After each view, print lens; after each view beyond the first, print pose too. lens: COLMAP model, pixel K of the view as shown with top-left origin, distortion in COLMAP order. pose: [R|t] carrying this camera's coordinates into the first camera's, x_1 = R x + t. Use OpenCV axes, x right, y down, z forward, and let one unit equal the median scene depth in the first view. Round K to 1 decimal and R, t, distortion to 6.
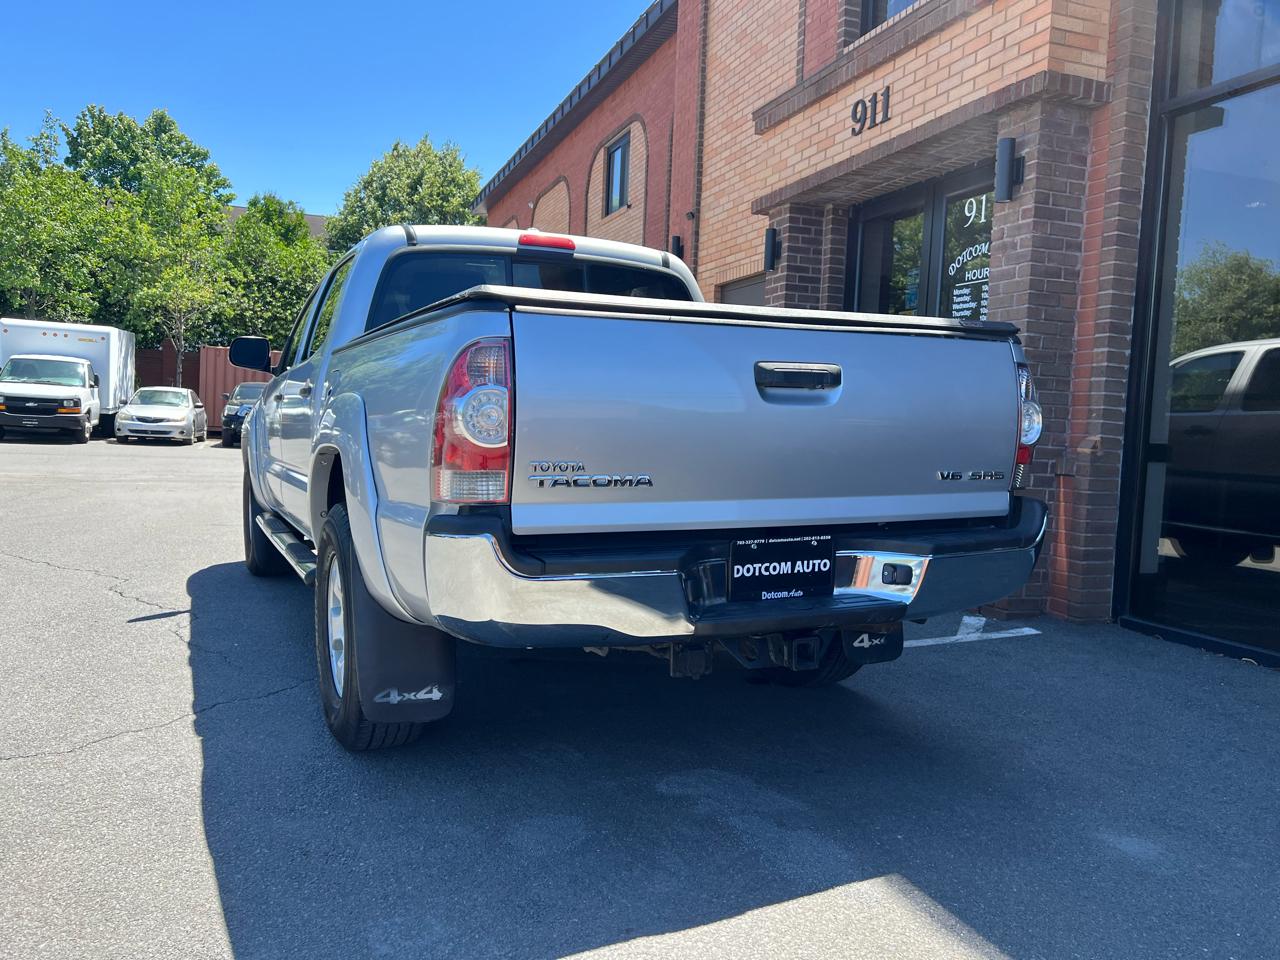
lens RADIAL K [[964.0, 0, 636.9], [0, 964.0, 484.5], [0, 0, 1]] dist [0.045309, -0.047654]
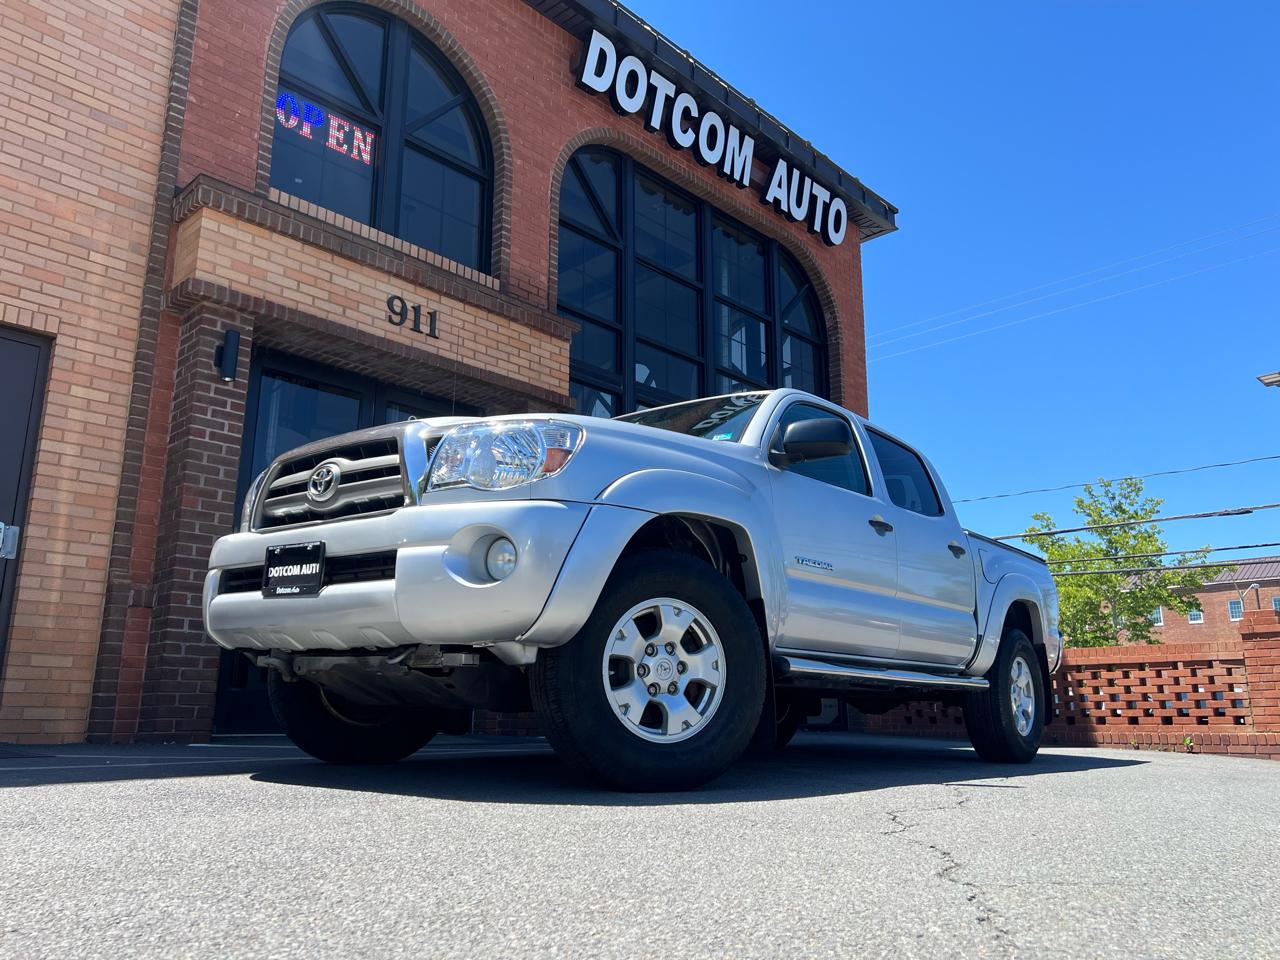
lens RADIAL K [[964.1, 0, 646.8], [0, 964.1, 485.2], [0, 0, 1]] dist [0.051046, -0.055984]
pose [[-0.436954, 0.173817, 0.882530, -0.857112], [0.036640, 0.983777, -0.175617, 0.023309], [-0.898737, -0.044400, -0.436233, 1.244154]]
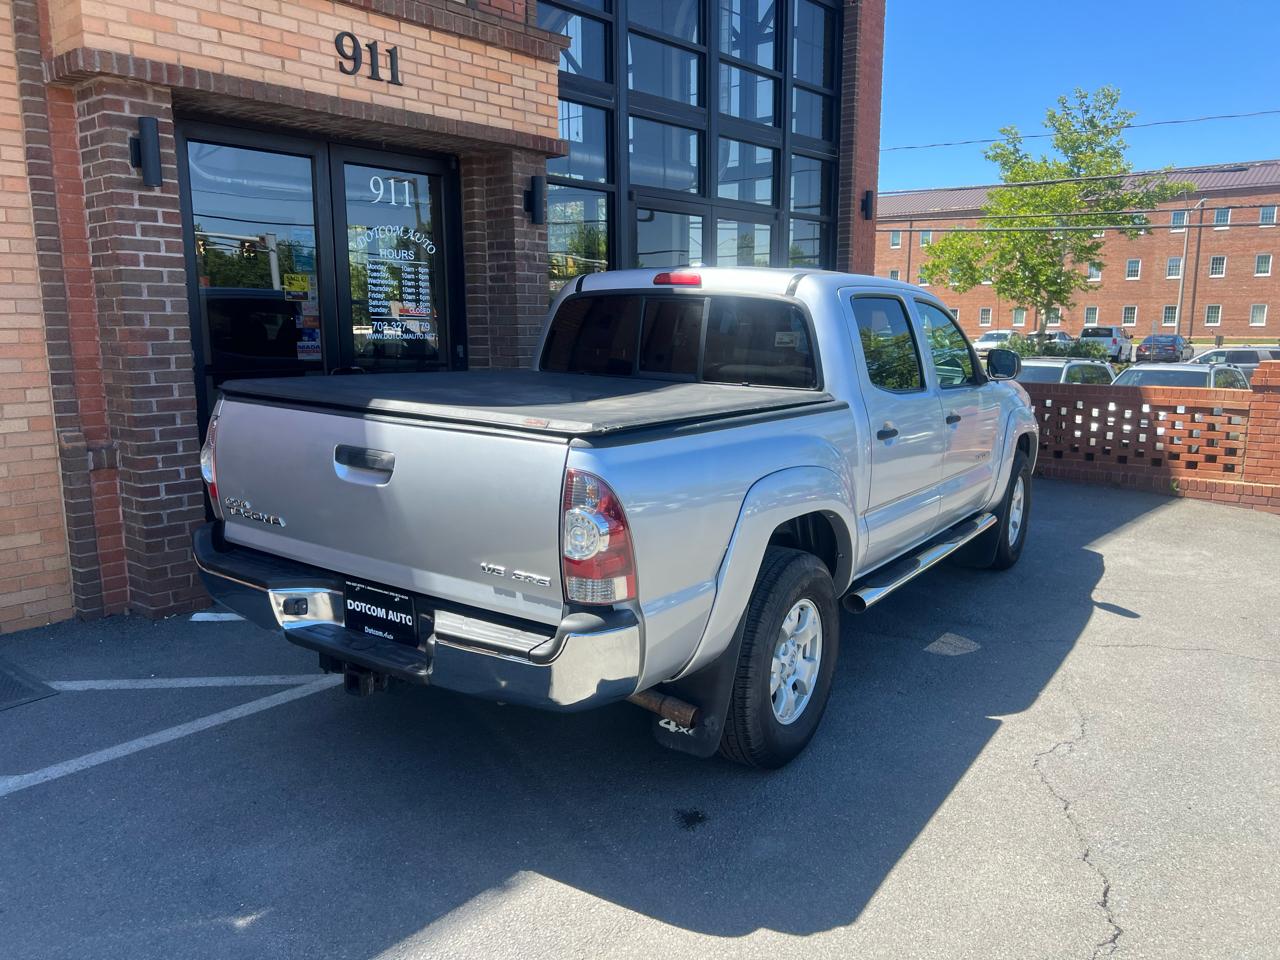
lens RADIAL K [[966.1, 0, 643.2], [0, 966.1, 478.3], [0, 0, 1]] dist [0.047137, -0.054957]
pose [[-0.491763, -0.180204, 0.851878, -0.720112], [0.036788, 0.973177, 0.227099, -0.202469], [-0.869952, 0.143018, -0.471943, 1.261445]]
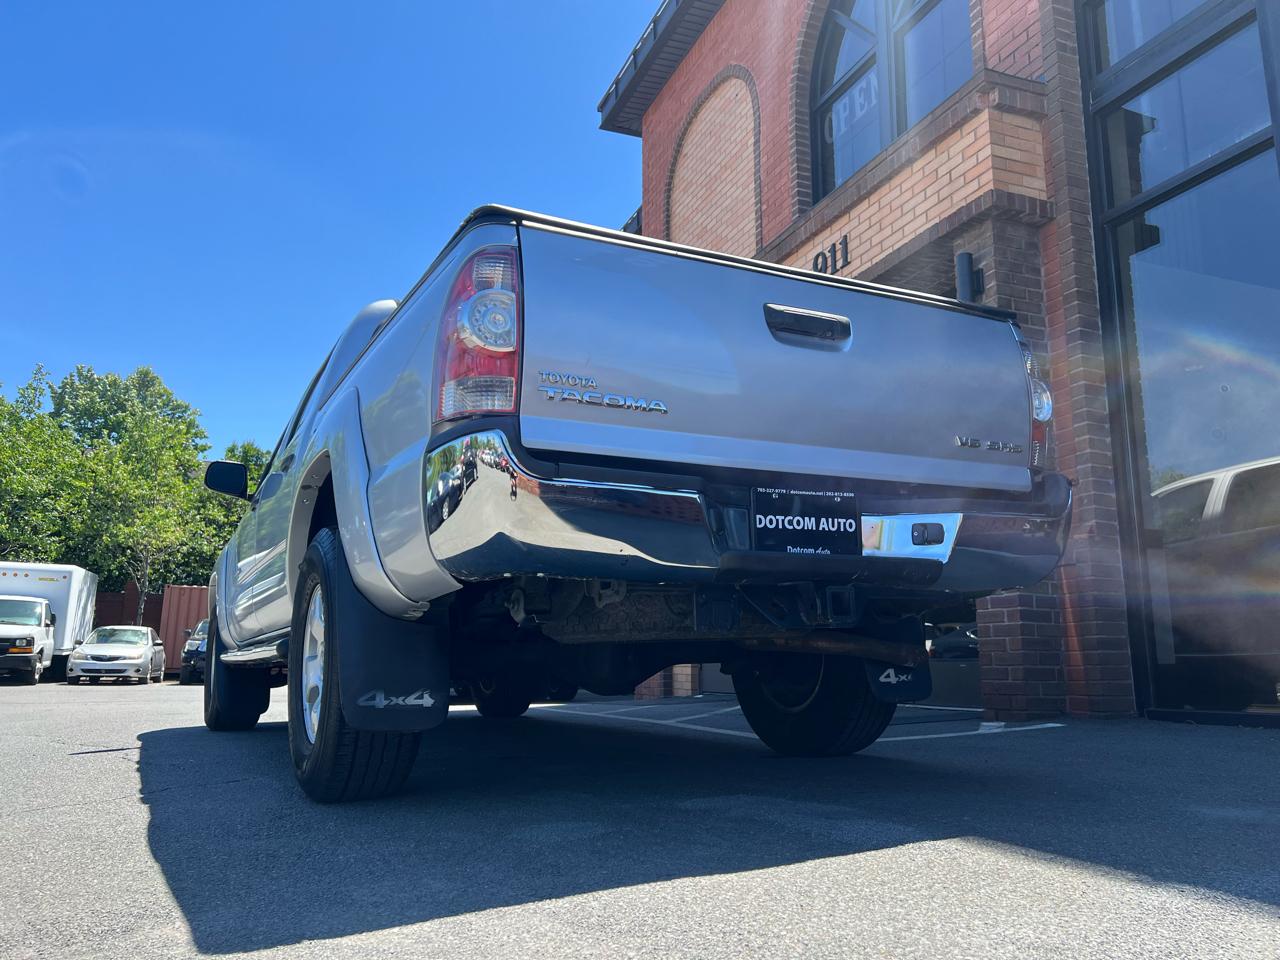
lens RADIAL K [[962.8, 0, 640.9], [0, 962.8, 483.5], [0, 0, 1]] dist [0.044365, -0.043925]
pose [[0.998749, -0.030491, 0.039631, -0.018144], [0.039462, 0.967394, -0.250185, 0.112005], [-0.030710, 0.251436, 0.967387, 0.038387]]
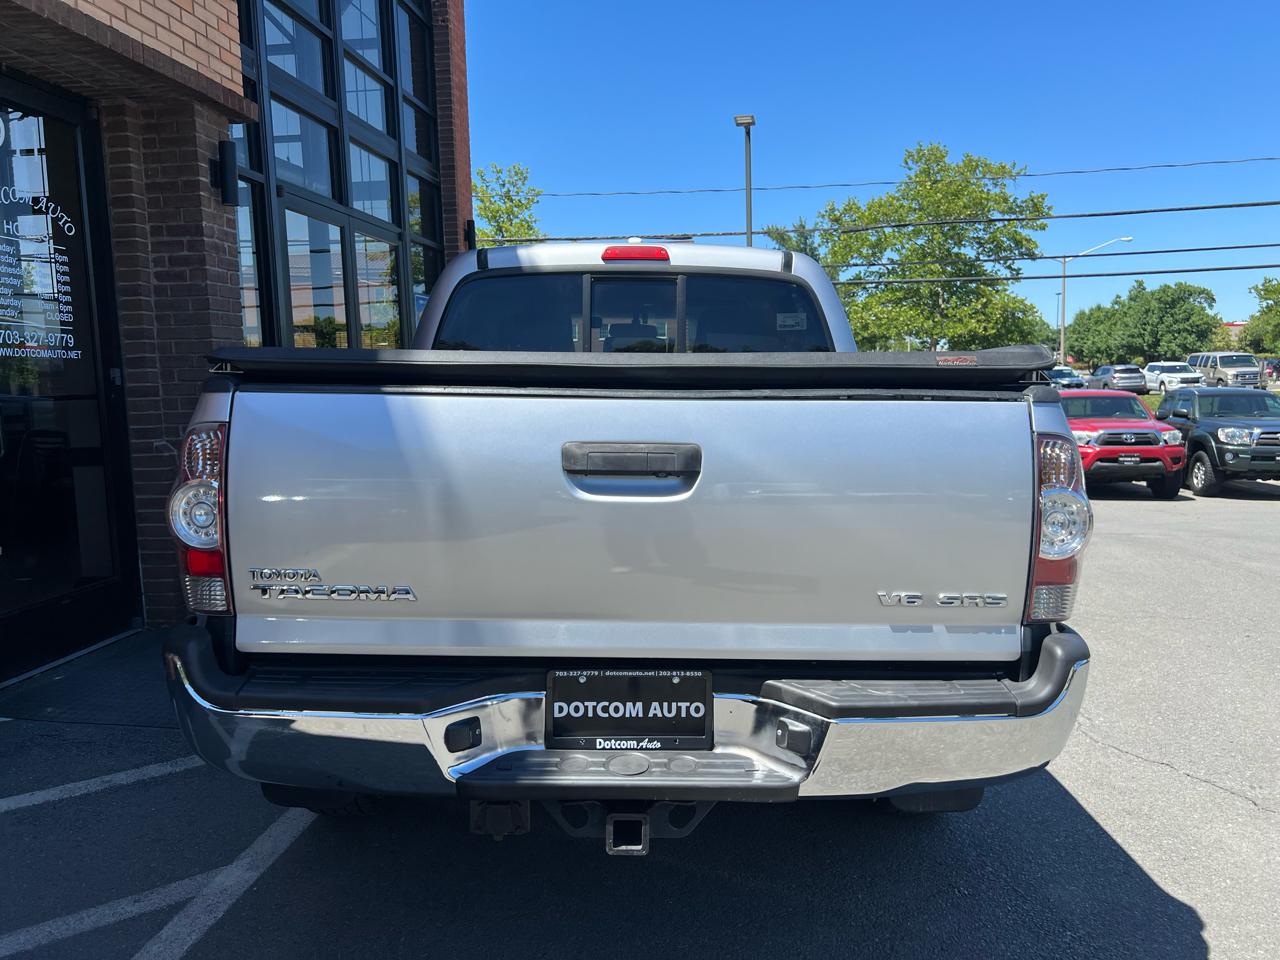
lens RADIAL K [[966.1, 0, 643.2], [0, 966.1, 478.3], [0, 0, 1]] dist [0.047137, -0.054957]
pose [[-0.892985, -0.068616, 0.444826, -0.375947], [0.014641, 0.983360, 0.181078, -0.155451], [-0.449849, 0.168213, -0.877121, 1.409071]]
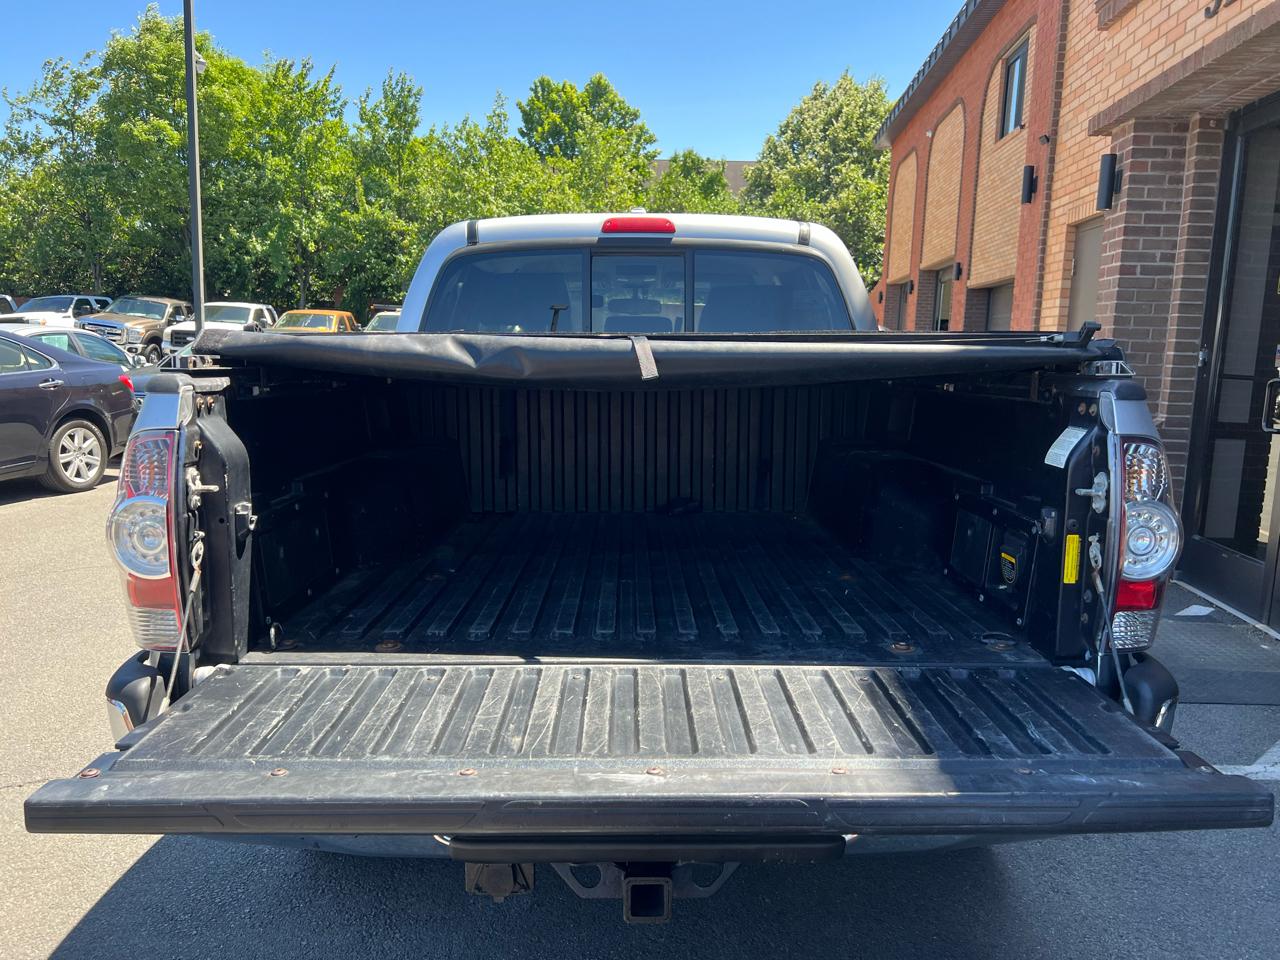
lens RADIAL K [[966.1, 0, 643.2], [0, 966.1, 478.3], [0, 0, 1]] dist [0.047137, -0.054957]
pose [[0.905761, 0.047052, -0.421169, 0.170244], [-0.023313, 0.997845, 0.061338, -0.057842], [0.423147, -0.045739, 0.904906, 0.165089]]
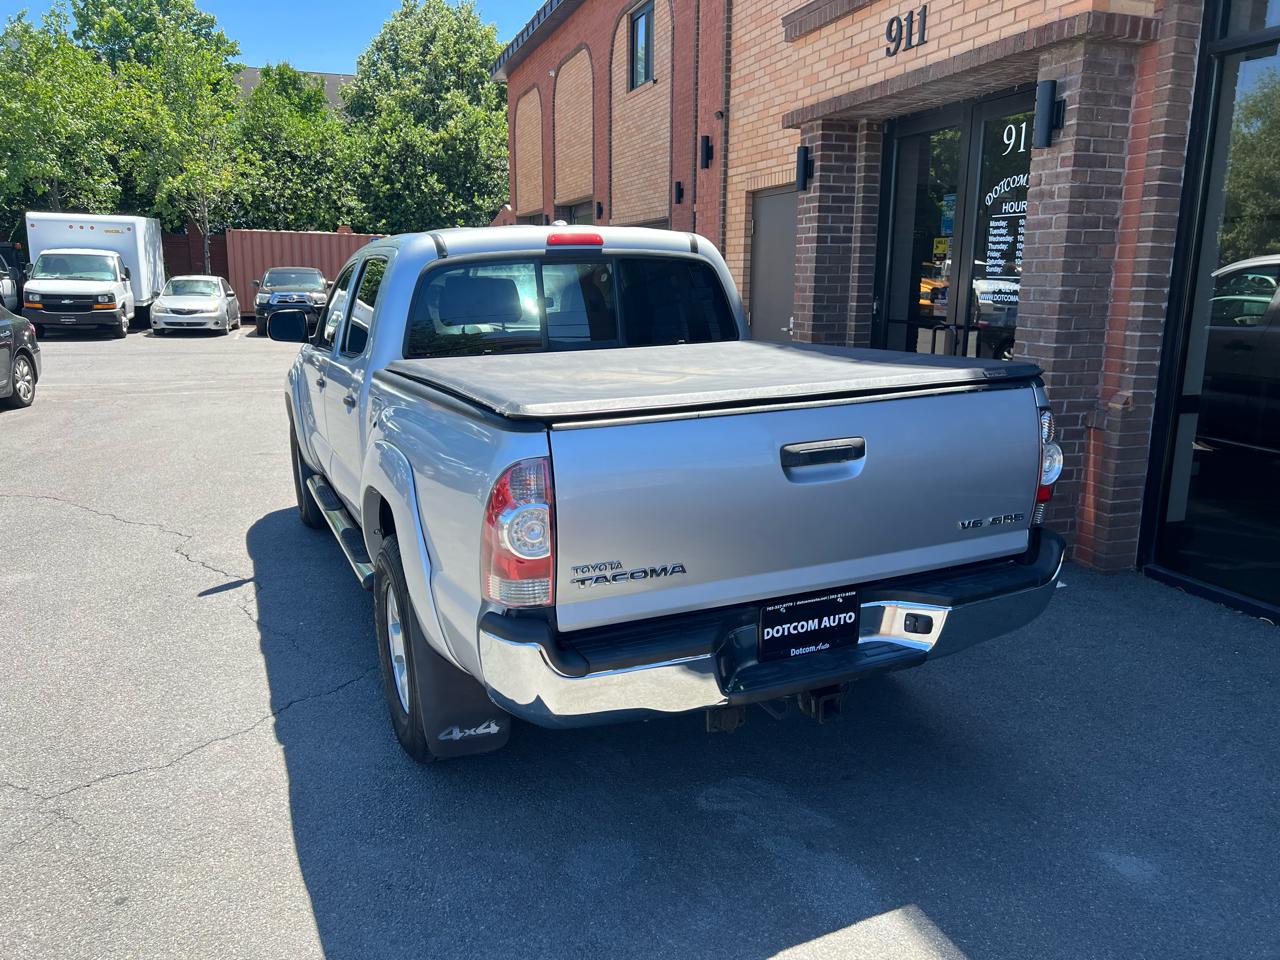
lens RADIAL K [[965.4, 0, 641.5], [0, 965.4, 484.2], [0, 0, 1]] dist [0.037881, -0.035318]
pose [[0.999034, -0.027034, -0.034637, 0.002295], [0.031857, 0.988585, 0.147259, -0.094113], [0.030260, -0.148220, 0.988491, -0.017214]]
